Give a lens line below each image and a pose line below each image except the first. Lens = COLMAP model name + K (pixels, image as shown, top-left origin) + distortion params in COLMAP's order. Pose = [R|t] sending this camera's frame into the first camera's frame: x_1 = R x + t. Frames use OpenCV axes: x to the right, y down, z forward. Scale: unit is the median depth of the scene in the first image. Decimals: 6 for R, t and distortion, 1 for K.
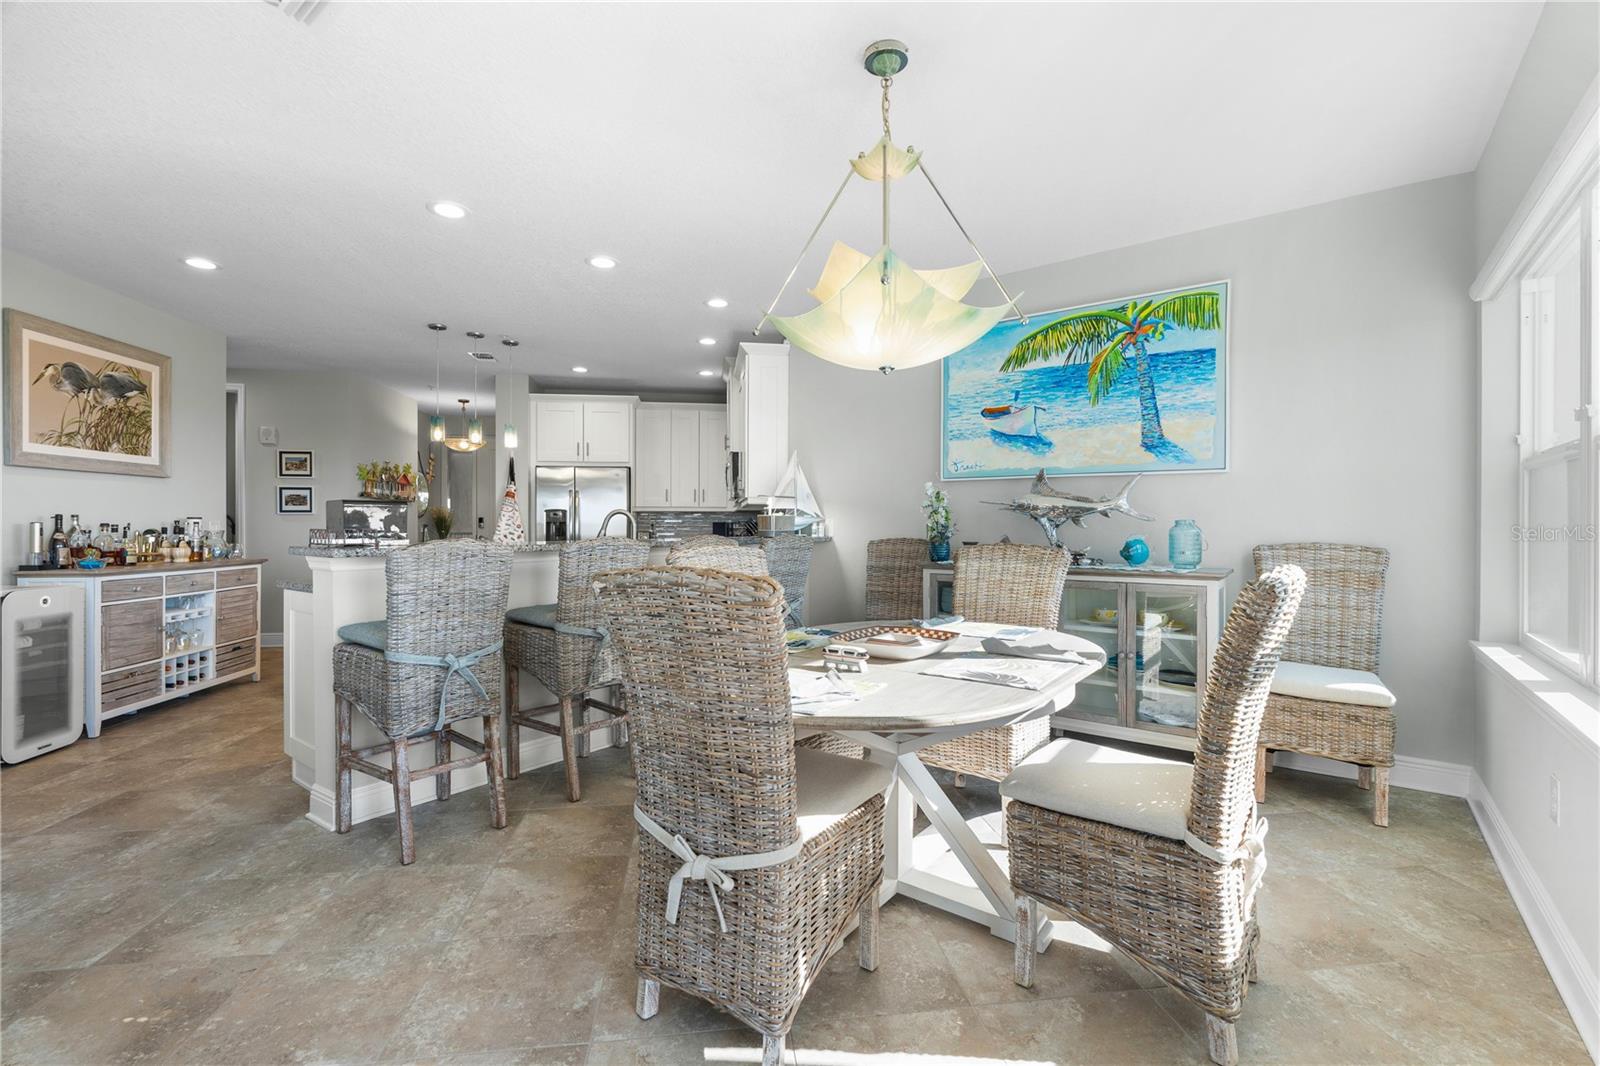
lens RADIAL K [[709.5, 0, 804.0], [0, 709.5, 527.5], [0, 0, 1]] dist [-0.005212, -0.000244]
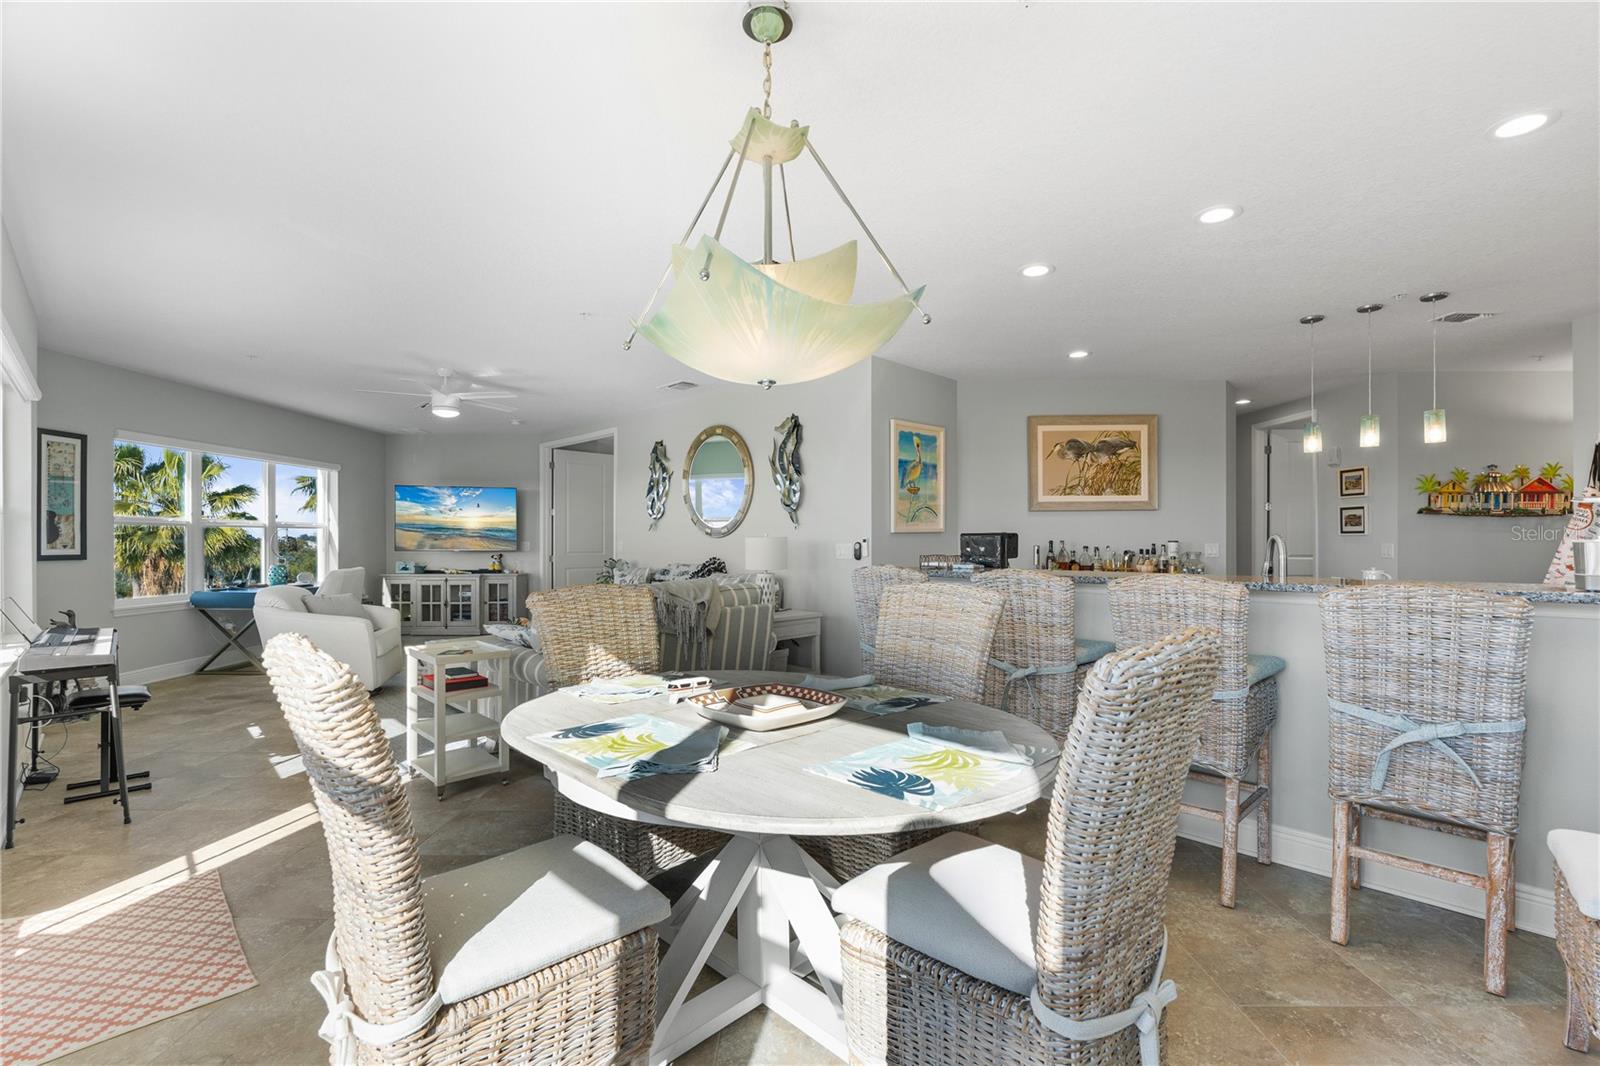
lens RADIAL K [[708.4, 0, 801.2], [0, 708.4, 539.2], [0, 0, 1]] dist [-0.000830, 0.000004]
pose [[-0.140502, 0.002609, -0.990077, 0.532587], [-0.001251, 0.999995, 0.002812, -0.023480], [0.990080, 0.001634, -0.140498, 0.630726]]
